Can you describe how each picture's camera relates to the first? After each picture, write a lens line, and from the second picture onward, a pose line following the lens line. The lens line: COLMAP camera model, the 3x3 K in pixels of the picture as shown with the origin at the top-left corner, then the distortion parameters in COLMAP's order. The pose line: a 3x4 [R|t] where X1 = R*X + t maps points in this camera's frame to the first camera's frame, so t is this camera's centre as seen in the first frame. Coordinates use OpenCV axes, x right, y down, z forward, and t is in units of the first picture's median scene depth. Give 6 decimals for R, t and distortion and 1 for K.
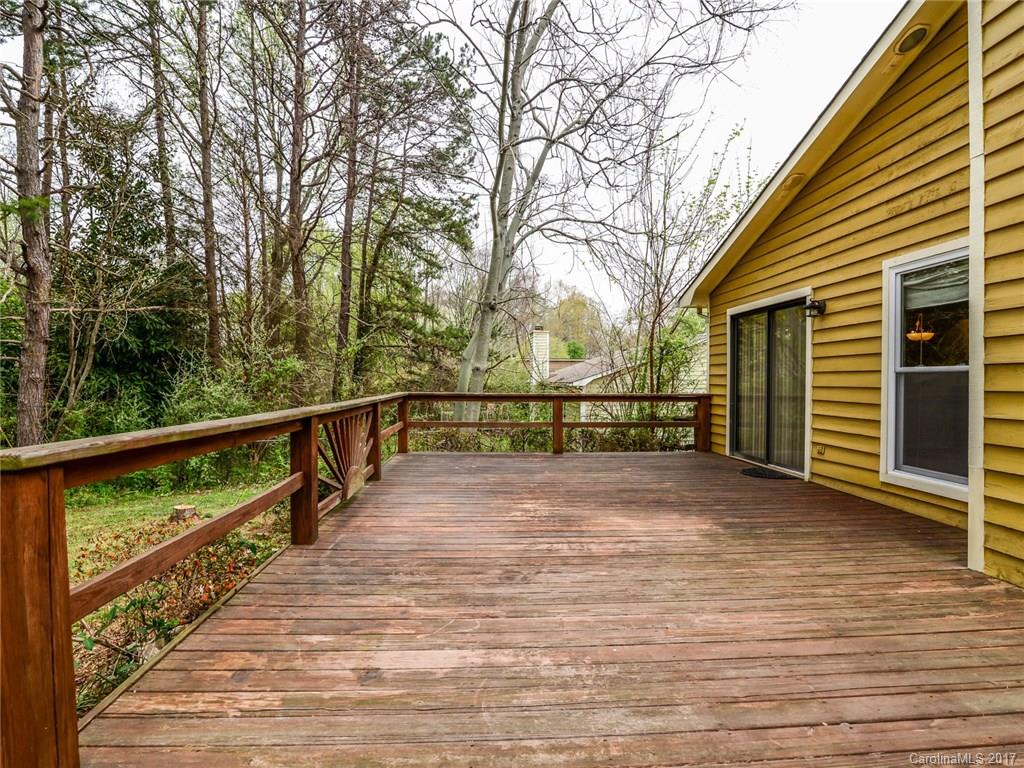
lens RADIAL K [[533.5, 0, 507.5], [0, 533.5, 379.3], [0, 0, 1]] dist [-0.004067, -0.000366]
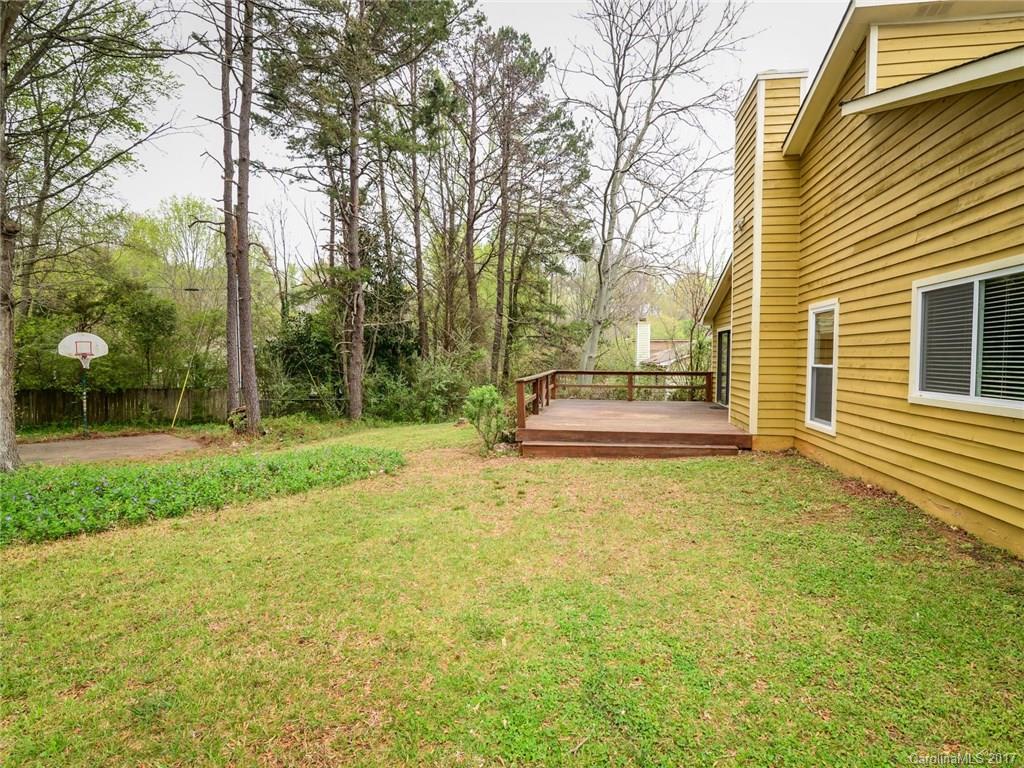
lens RADIAL K [[533.5, 0, 507.5], [0, 533.5, 379.3], [0, 0, 1]] dist [-0.004067, -0.000366]
pose [[0.975060, 0.006401, -0.221850, 0.036824], [0.003495, 0.999017, 0.044184, -0.013521], [0.221915, -0.043857, 0.974079, -0.440422]]
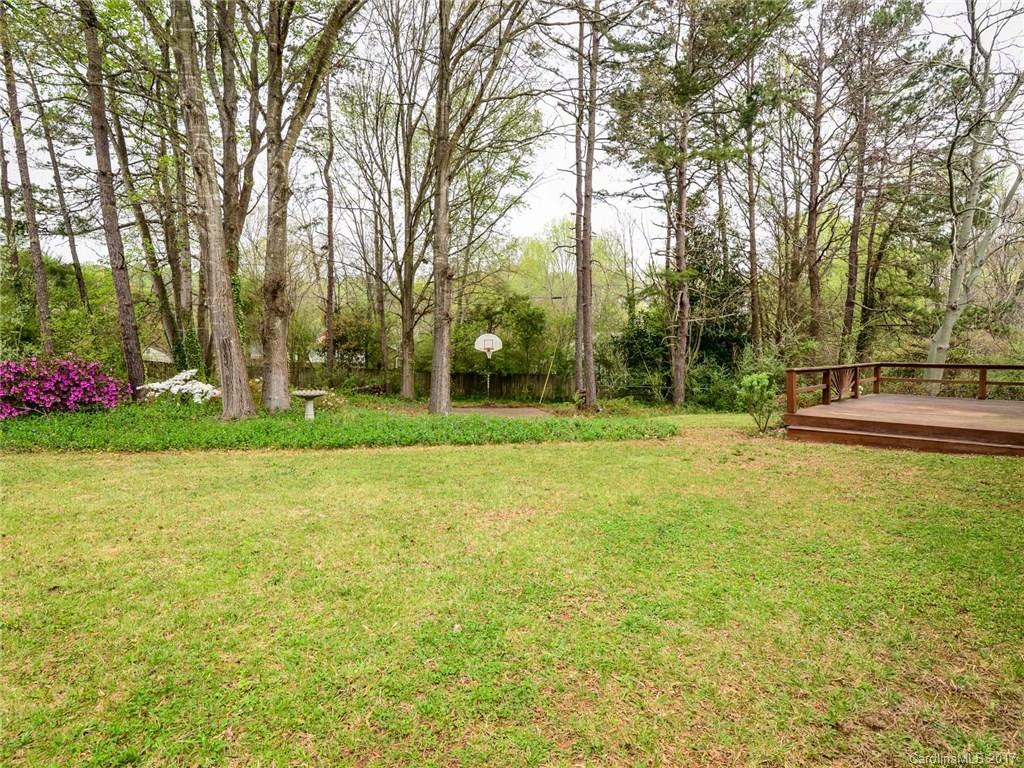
lens RADIAL K [[533.5, 0, 507.5], [0, 533.5, 379.3], [0, 0, 1]] dist [-0.004067, -0.000366]
pose [[0.640661, 0.034169, -0.767063, 0.177204], [0.009556, 0.998577, 0.052463, -0.012140], [0.767764, -0.040941, 0.639423, -0.526717]]
